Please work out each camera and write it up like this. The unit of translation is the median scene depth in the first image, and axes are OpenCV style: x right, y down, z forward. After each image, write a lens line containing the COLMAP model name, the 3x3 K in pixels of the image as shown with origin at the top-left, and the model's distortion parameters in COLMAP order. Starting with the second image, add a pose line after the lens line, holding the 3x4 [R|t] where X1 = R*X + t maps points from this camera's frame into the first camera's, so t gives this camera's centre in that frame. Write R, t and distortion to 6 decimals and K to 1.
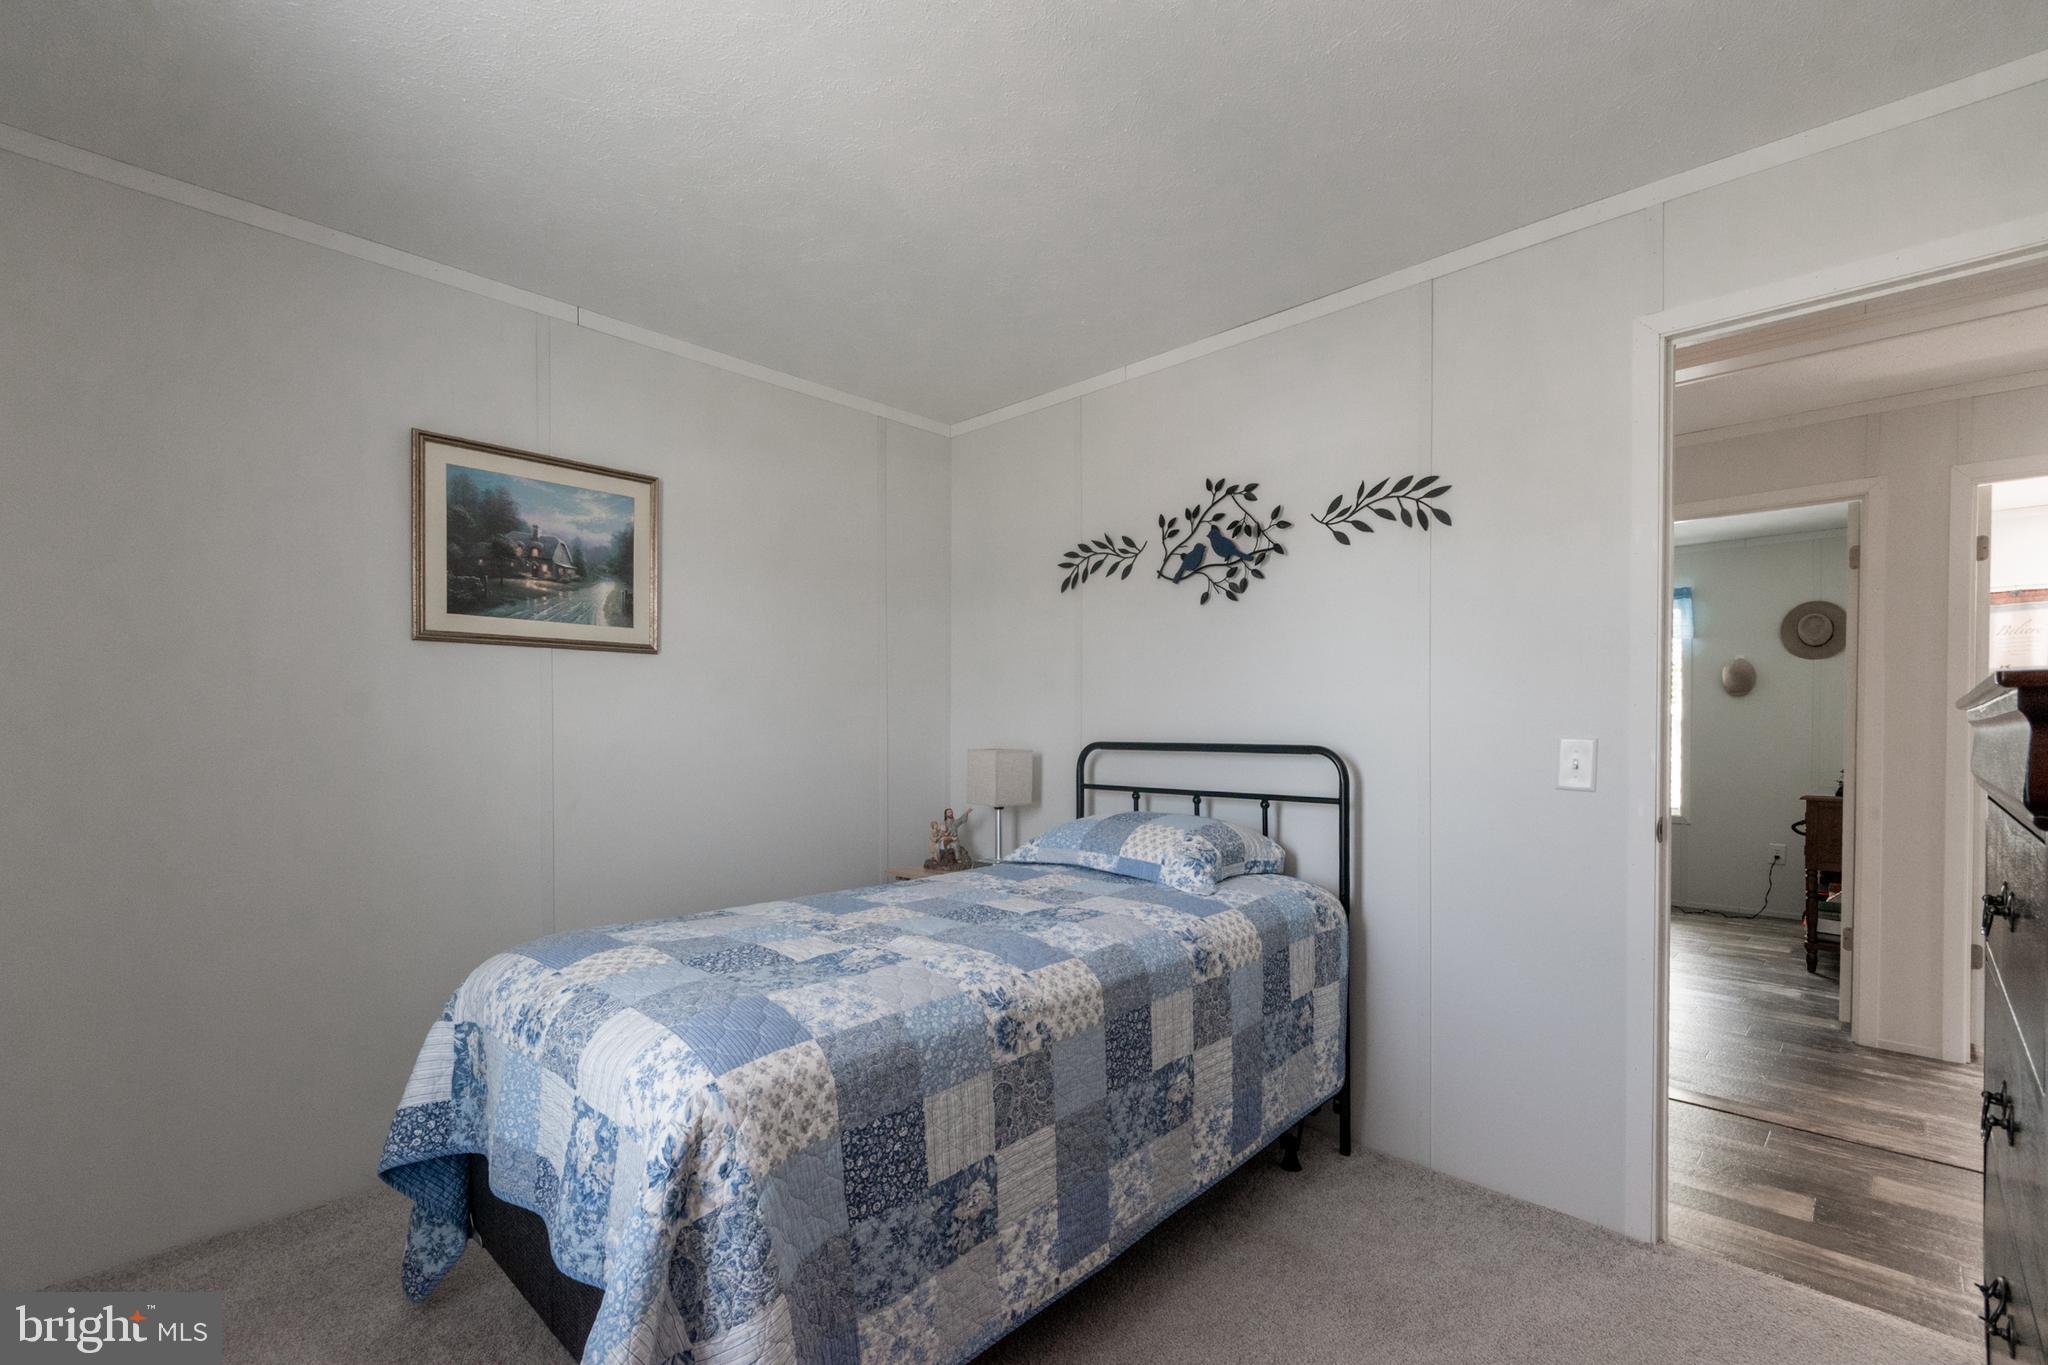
lens RADIAL K [[908.2, 0, 1011.7], [0, 908.2, 737.5], [0, 0, 1]] dist [0.007723, 0.000128]
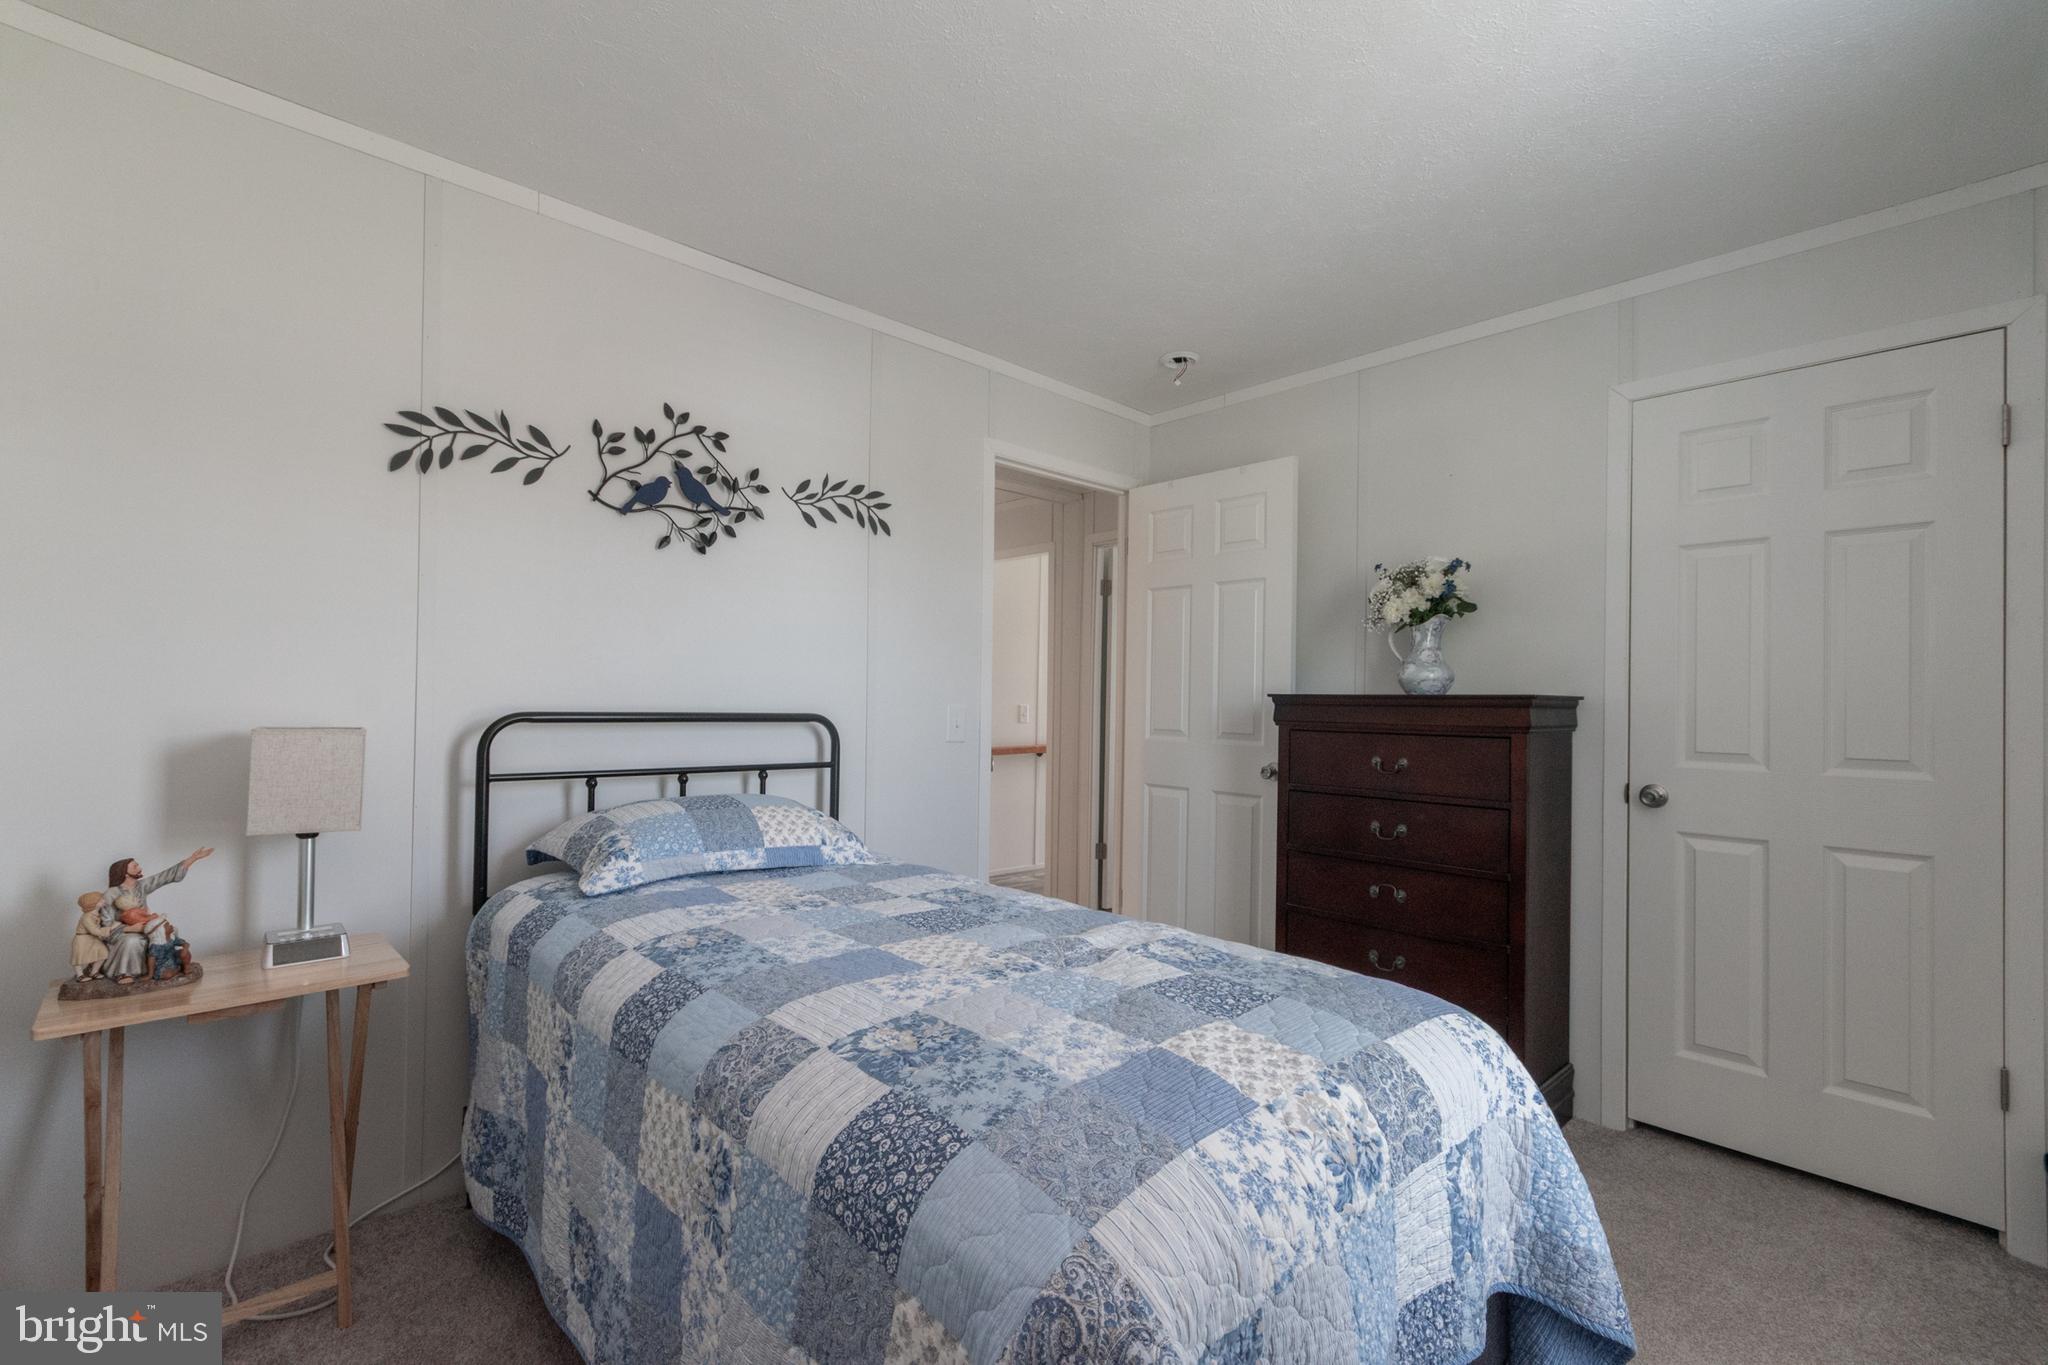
lens RADIAL K [[908.2, 0, 1004.5], [0, 908.2, 690.9], [0, 0, 1]] dist [0.007723, 0.000128]
pose [[0.058735, 0.008396, 0.998238, -0.649146], [-0.004419, 0.999957, -0.008151, -0.008603], [-0.998264, -0.003933, 0.058769, 0.660317]]
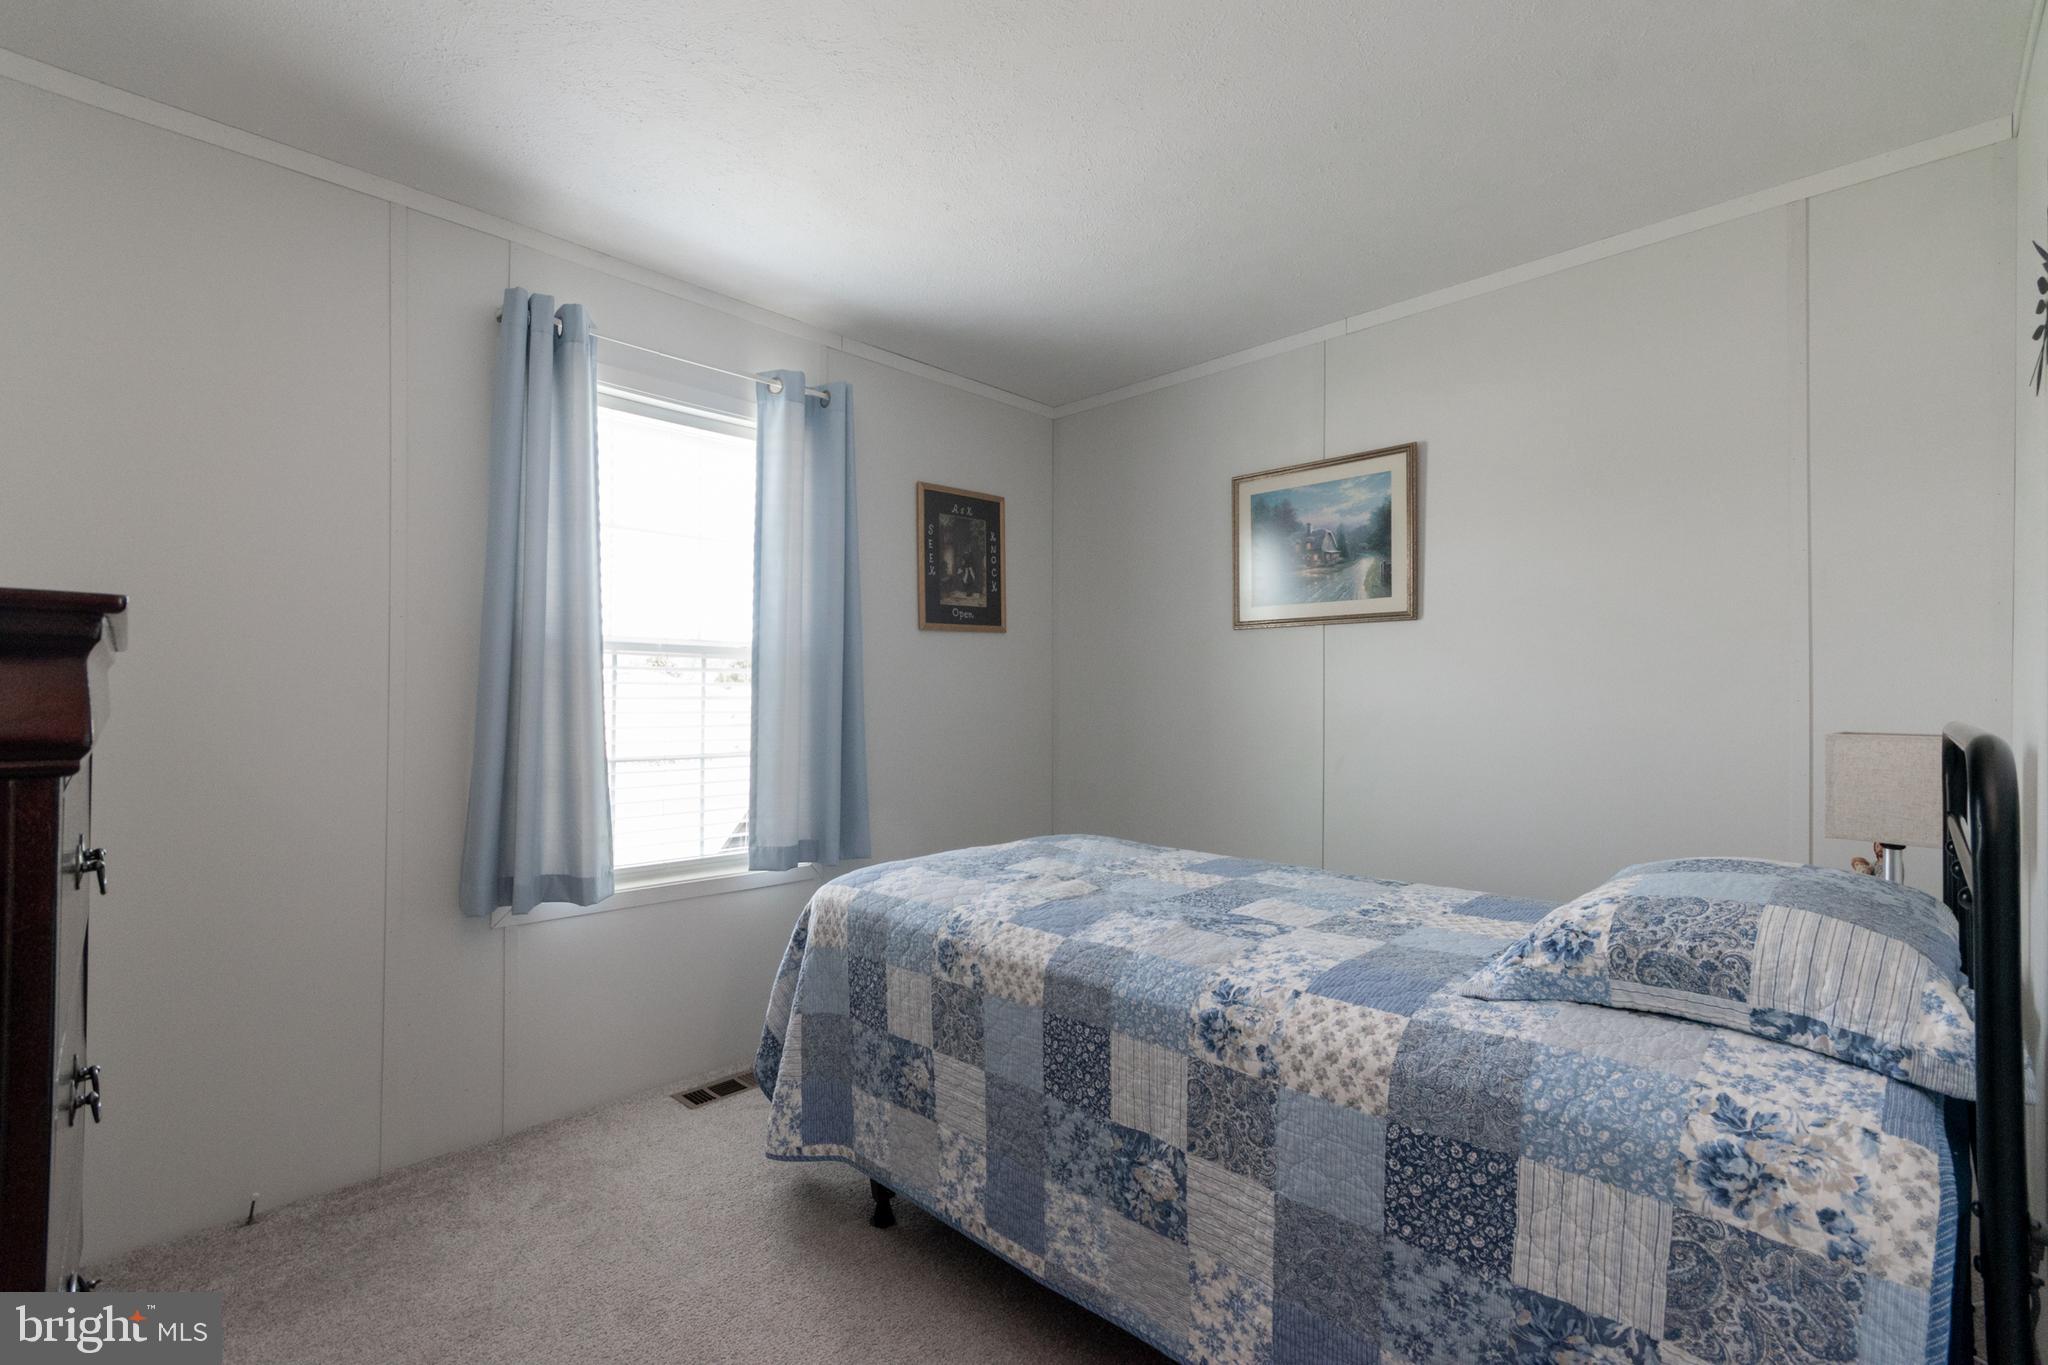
lens RADIAL K [[908.2, 0, 1029.3], [0, 908.2, 688.0], [0, 0, 1]] dist [0.007723, 0.000128]
pose [[-0.013648, -0.011291, -0.999843, 0.817899], [-0.016423, 0.999804, -0.011067, 0.001572], [0.999772, 0.016270, -0.013831, 0.802336]]
